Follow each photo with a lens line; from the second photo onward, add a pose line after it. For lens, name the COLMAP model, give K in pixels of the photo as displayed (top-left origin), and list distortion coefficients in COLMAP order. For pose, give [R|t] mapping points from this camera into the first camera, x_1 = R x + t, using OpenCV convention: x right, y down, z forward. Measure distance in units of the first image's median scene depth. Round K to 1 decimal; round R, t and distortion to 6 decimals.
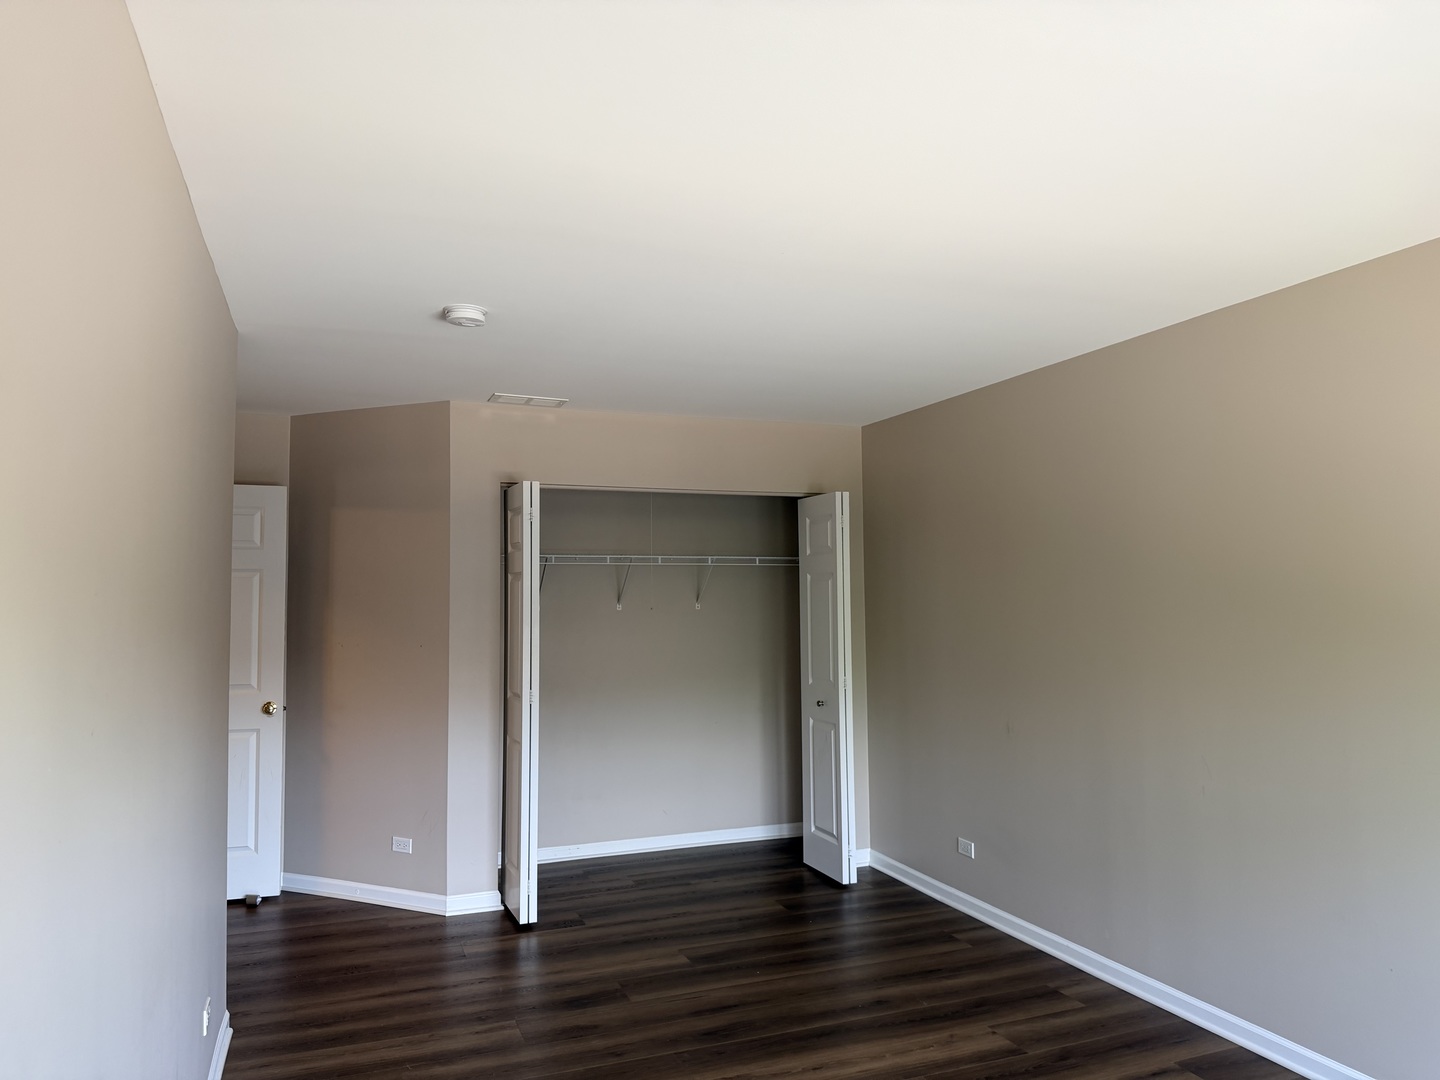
lens RADIAL K [[1015.8, 0, 712.1], [0, 1015.8, 544.8], [0, 0, 1]] dist [0.246823, -0.418996]
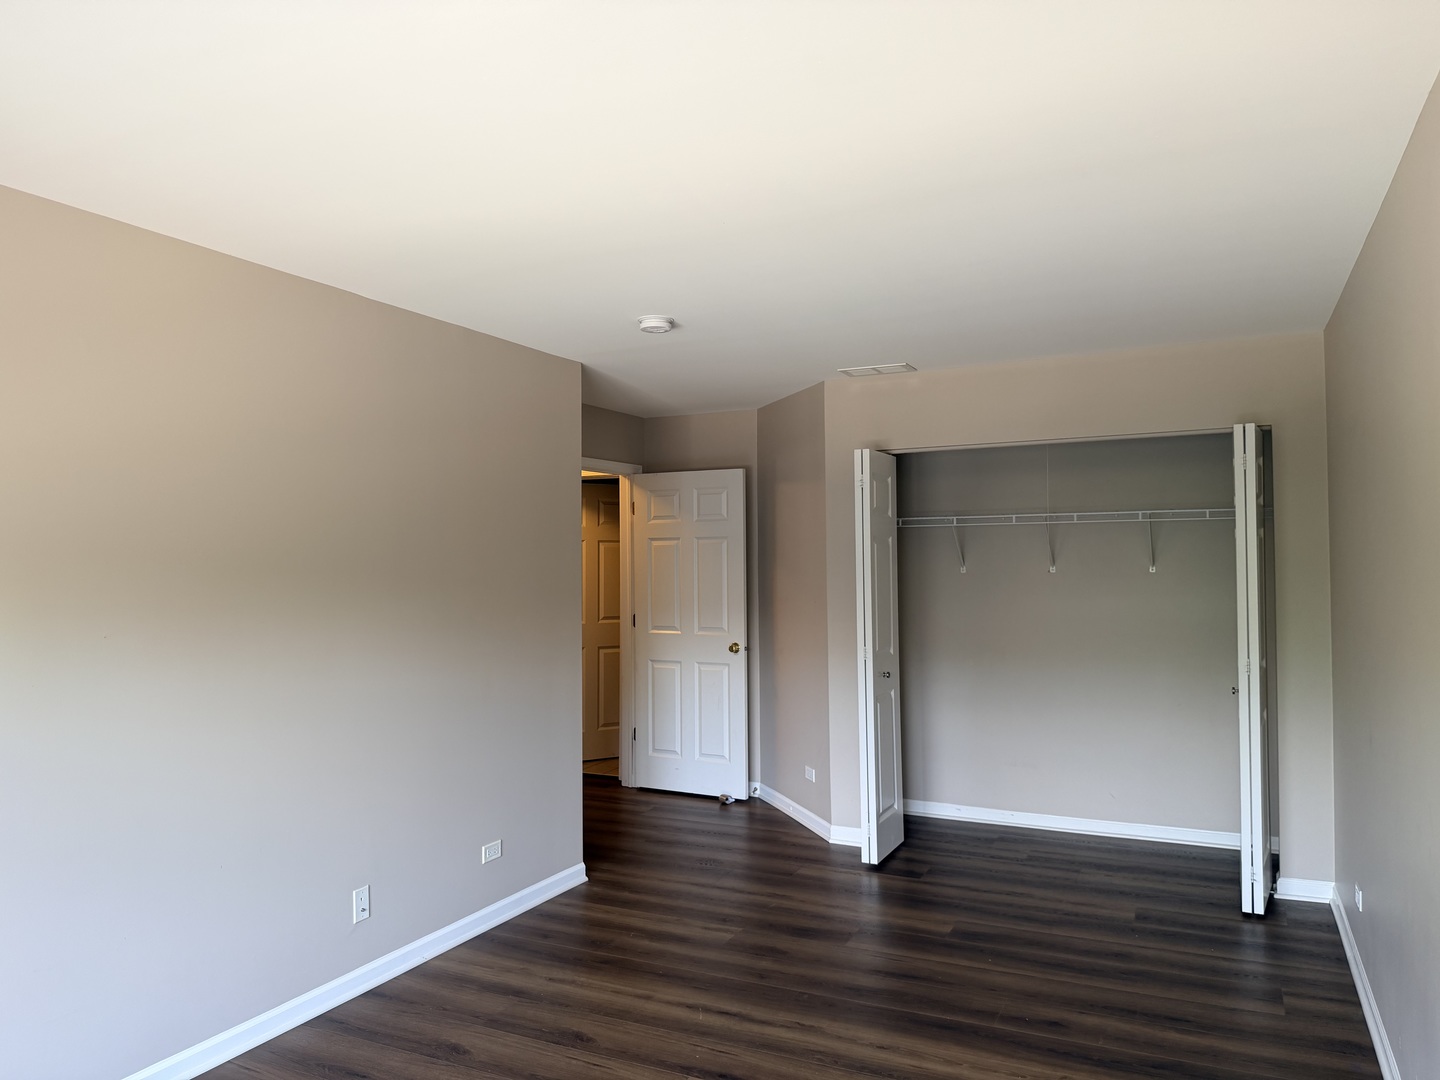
lens RADIAL K [[1020.1, 0, 724.1], [0, 1020.1, 540.2], [0, 0, 1]] dist [0.077759, -0.087064]
pose [[0.680997, -0.016399, -0.732102, 0.462105], [0.044135, 0.998851, 0.018681, 0.004861], [0.730955, -0.045033, 0.680938, 0.175228]]
